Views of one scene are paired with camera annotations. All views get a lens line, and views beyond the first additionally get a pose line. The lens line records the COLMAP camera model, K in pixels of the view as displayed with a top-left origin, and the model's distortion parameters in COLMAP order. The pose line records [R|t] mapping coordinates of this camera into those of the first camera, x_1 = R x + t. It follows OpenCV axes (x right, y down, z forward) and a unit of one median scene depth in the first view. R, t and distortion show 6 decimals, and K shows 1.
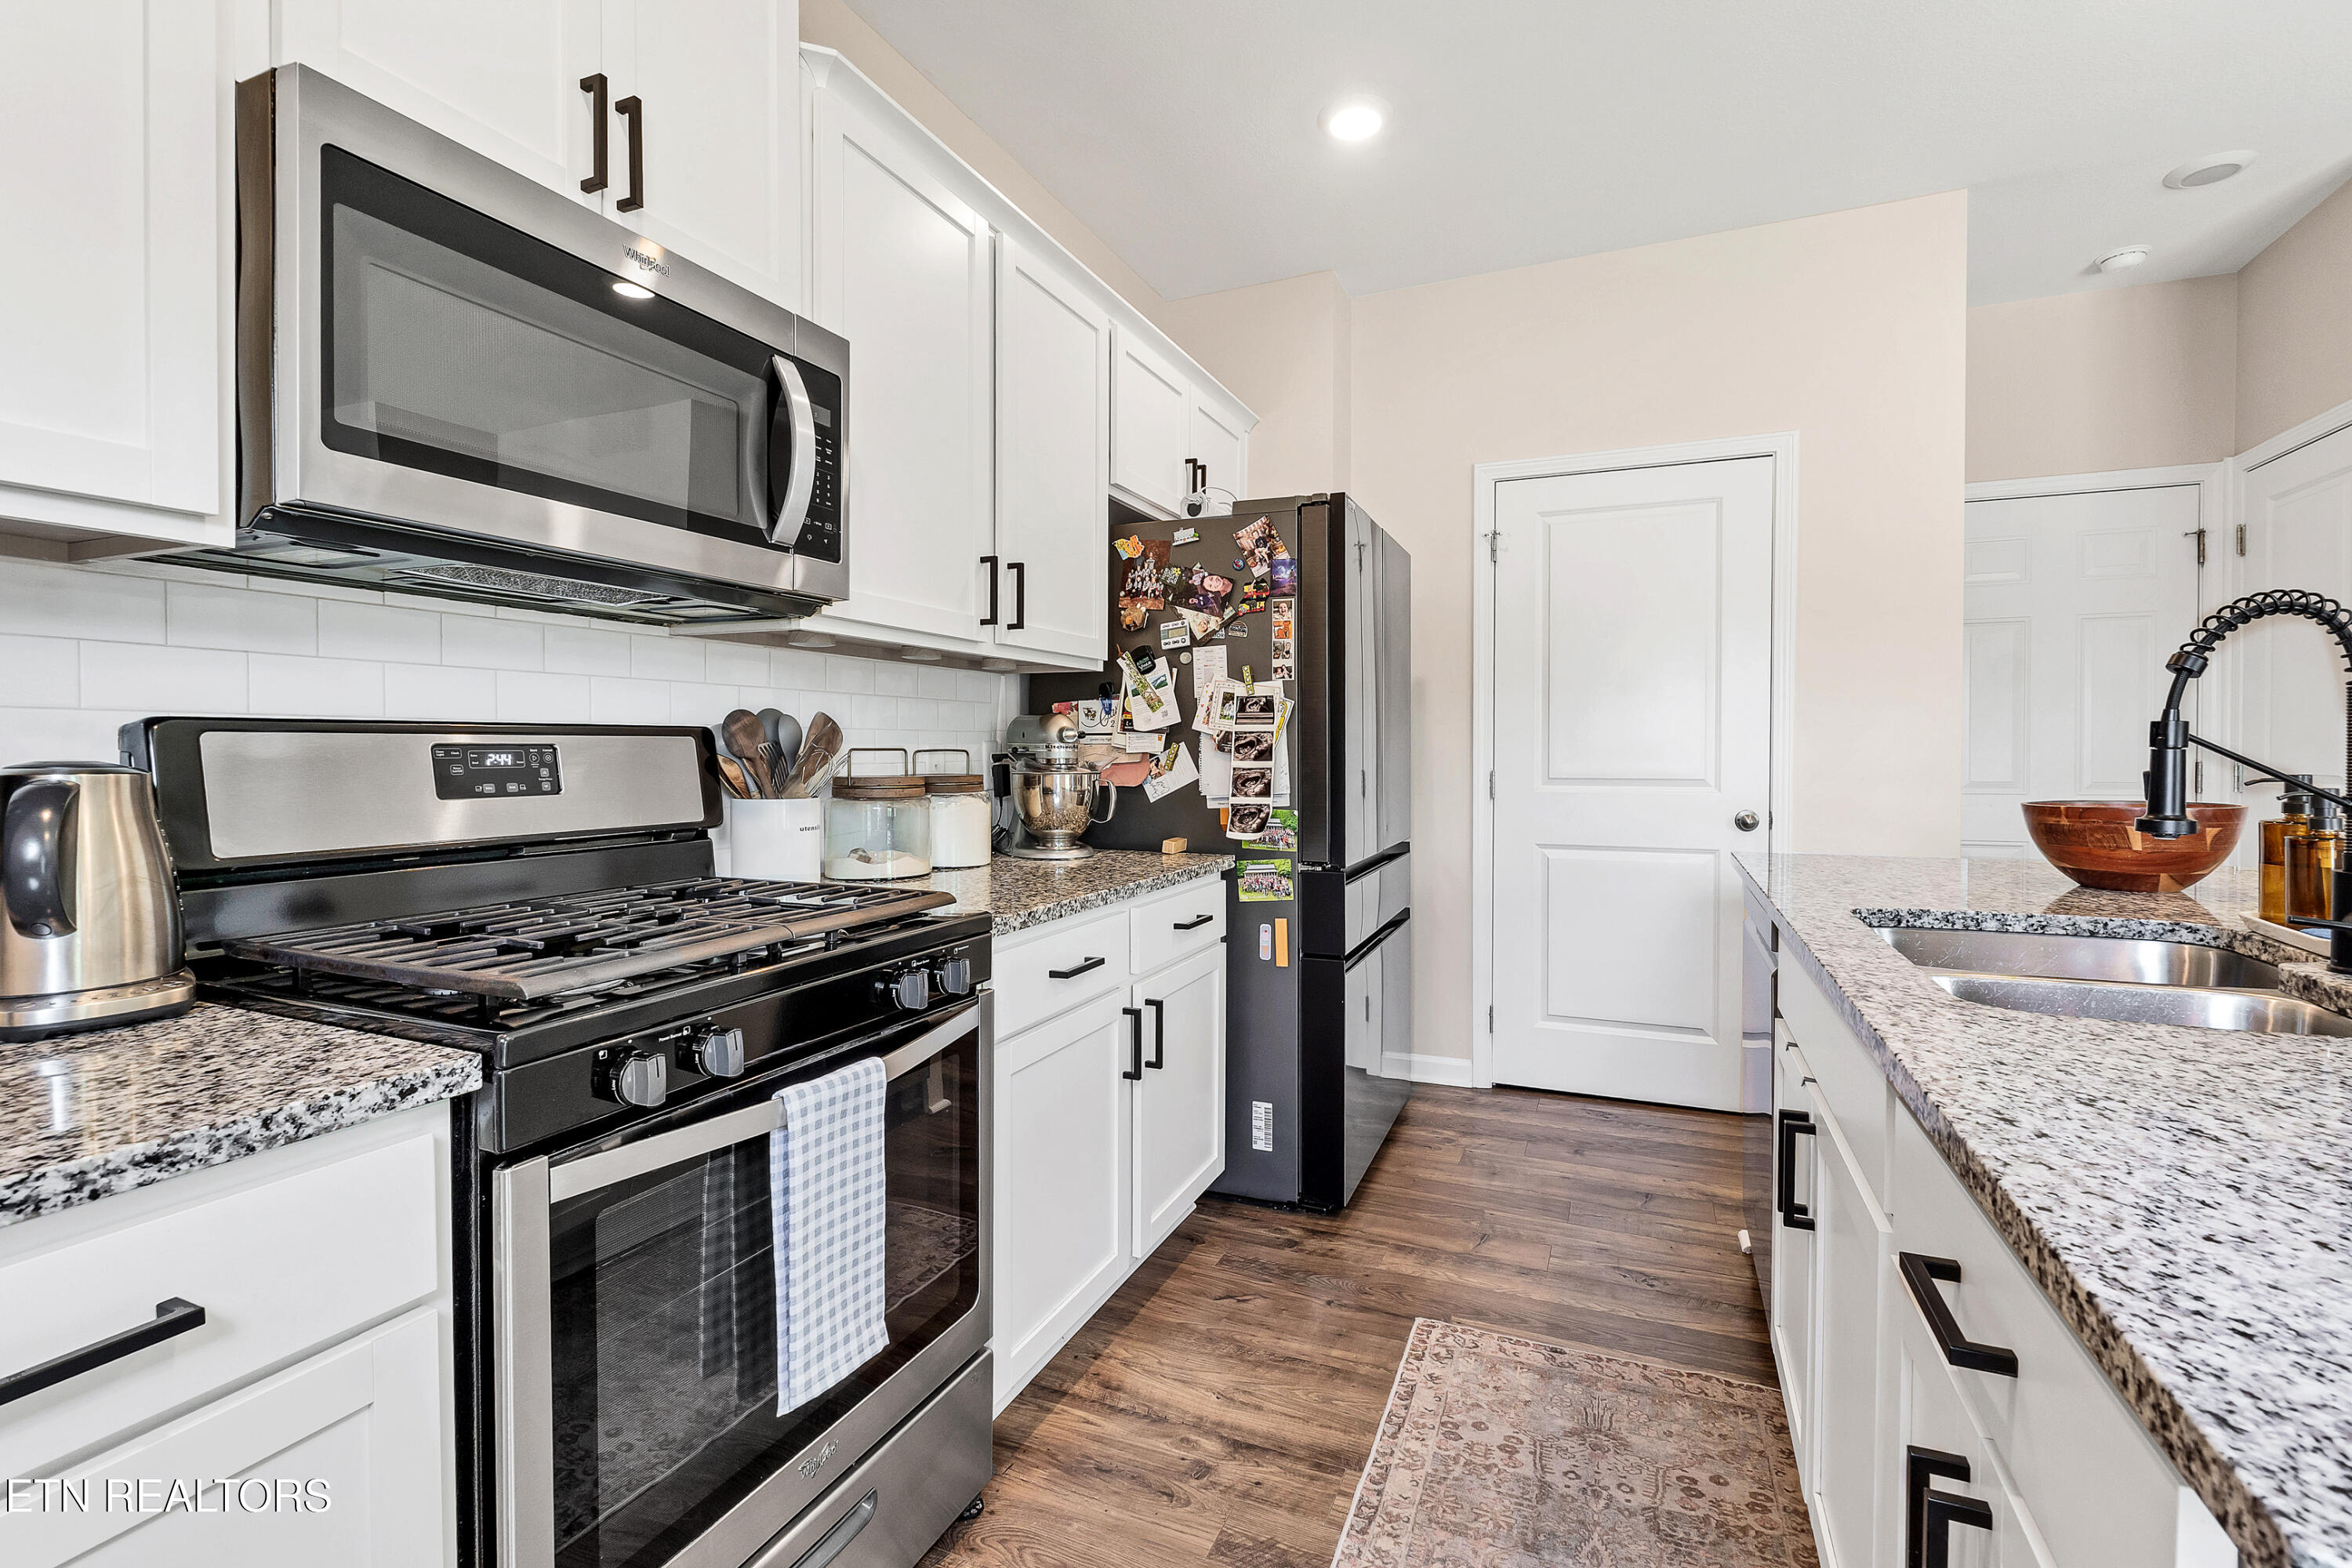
lens RADIAL K [[1042.0, 0, 1207.0], [0, 1042.0, 769.5], [0, 0, 1]] dist [-0.006557, -0.000100]
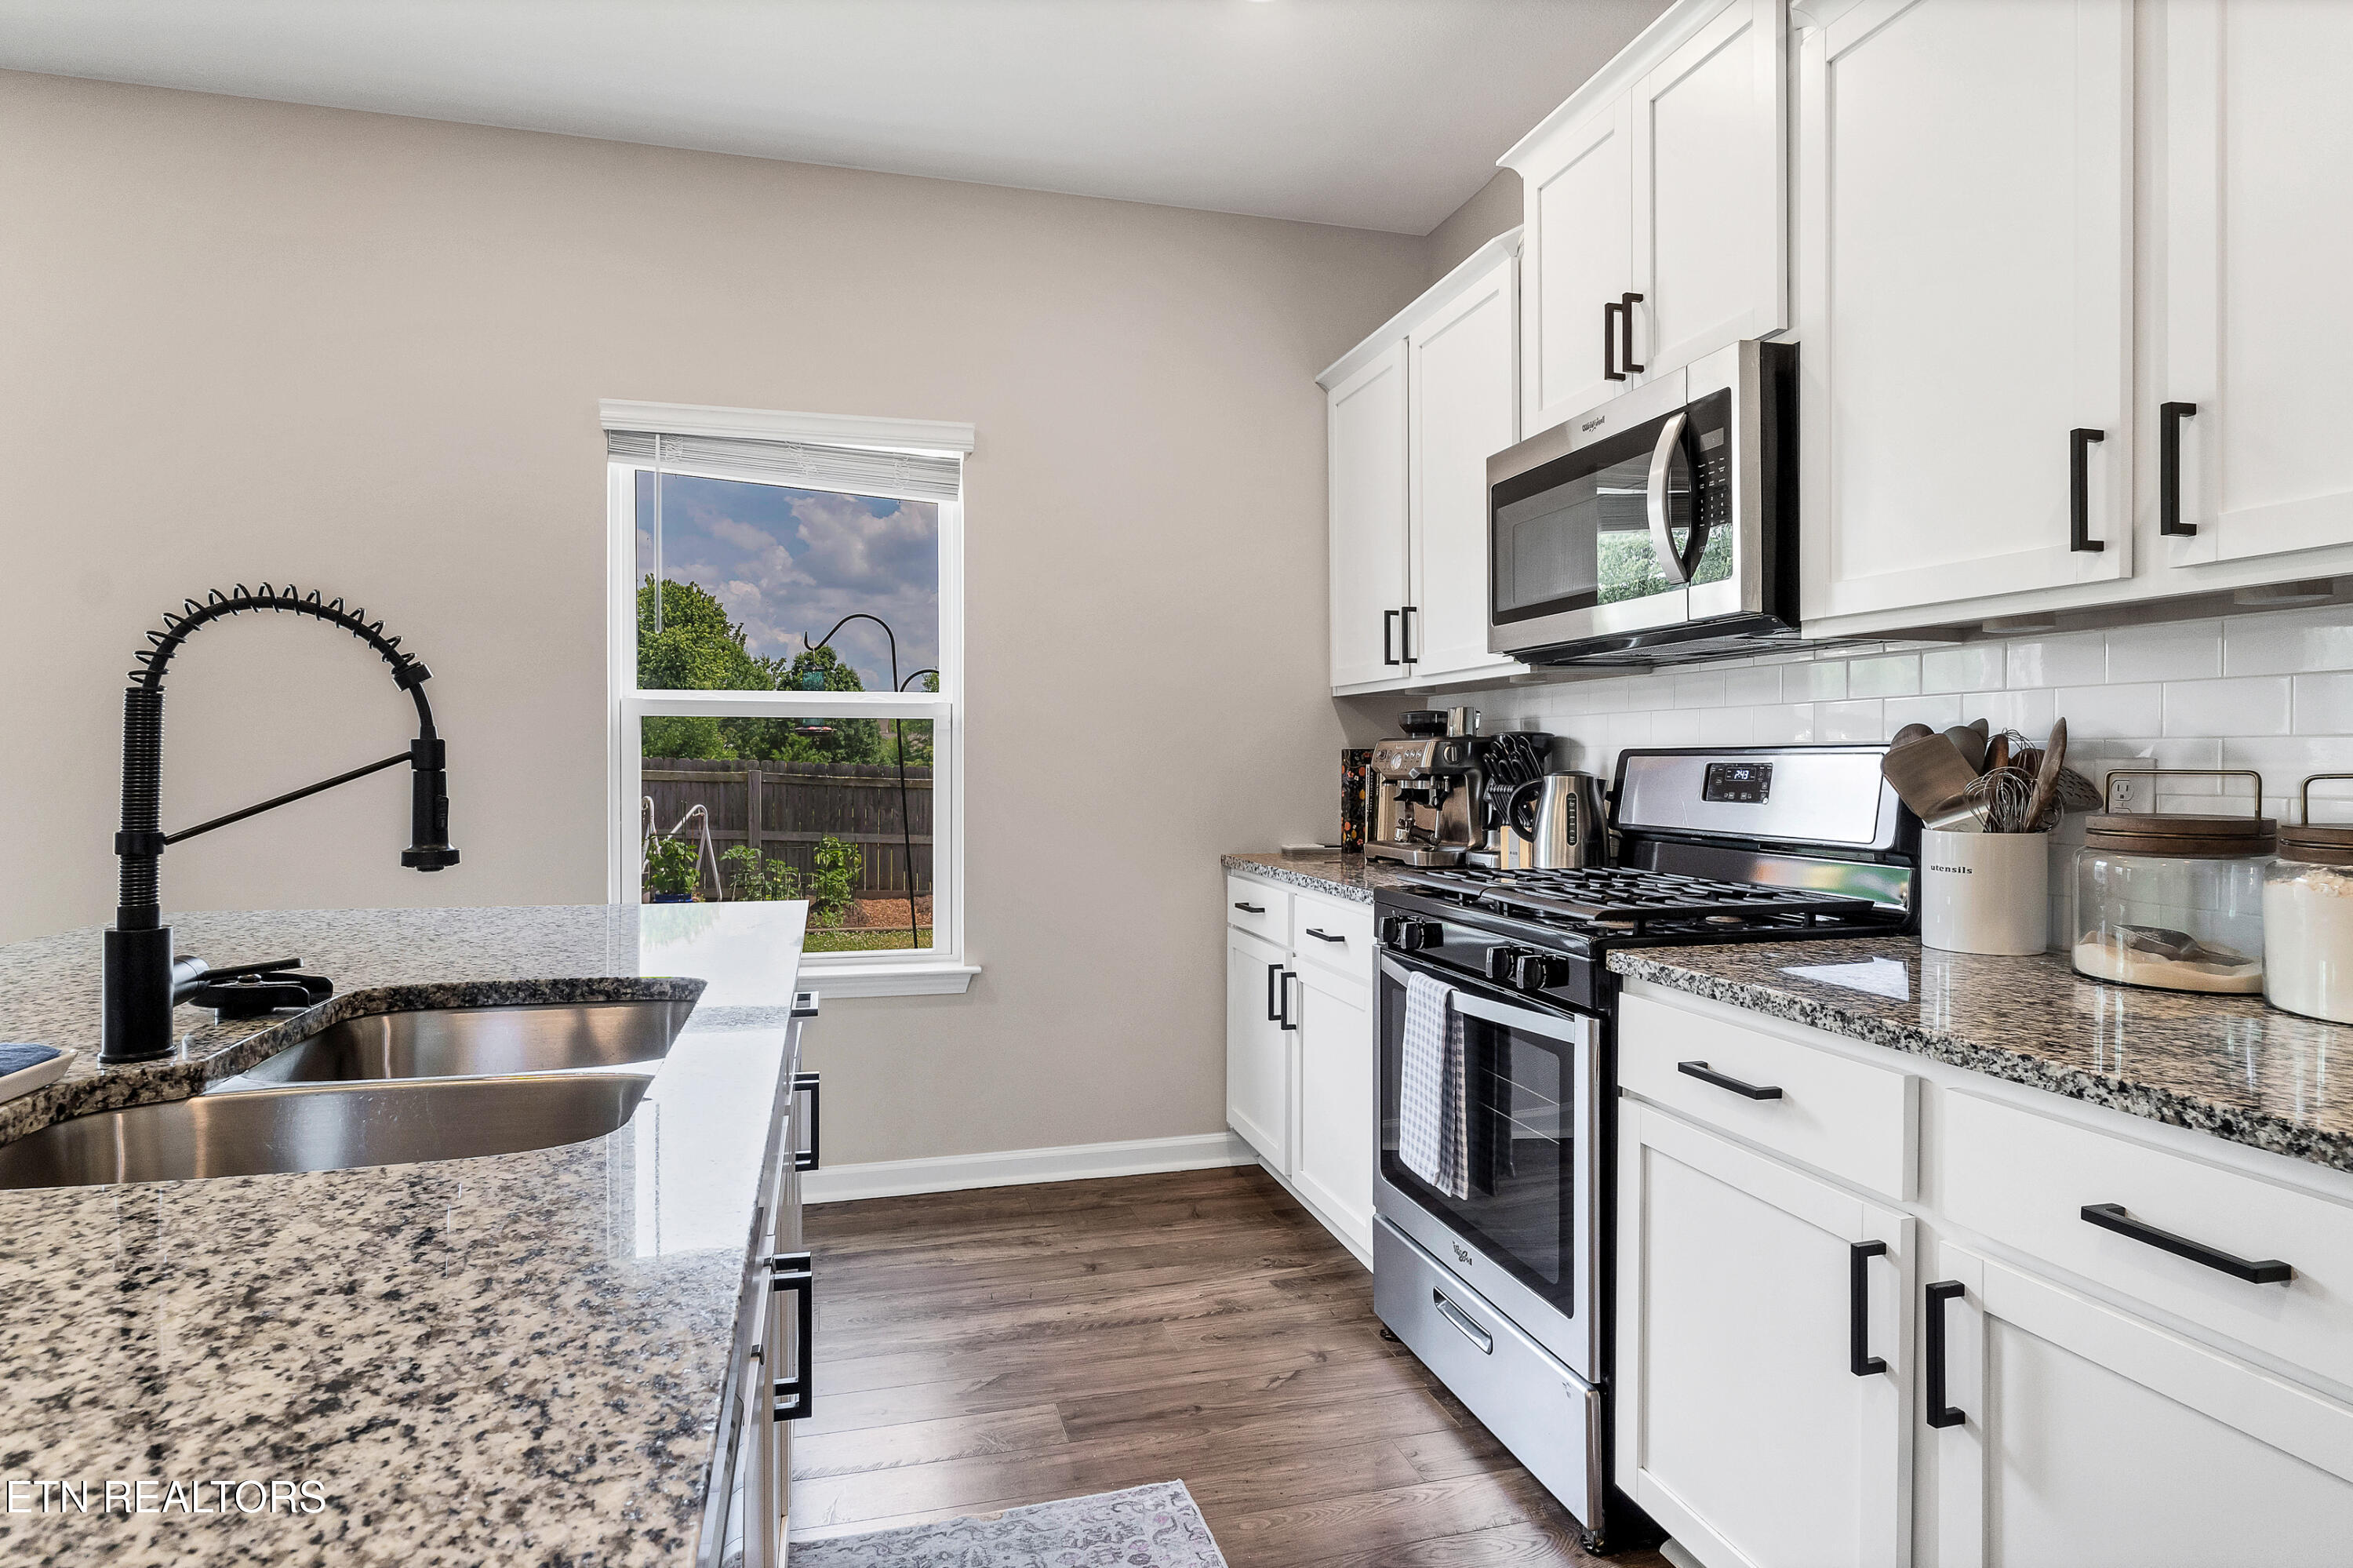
lens RADIAL K [[1268.2, 0, 1169.0], [0, 1268.2, 777.3], [0, 0, 1]] dist [-0.001868, 0.001461]
pose [[-0.792300, 0.009645, -0.610055, 0.605697], [-0.011589, 0.999457, 0.030852, -0.032399], [0.610021, 0.031514, -0.791758, 1.249318]]
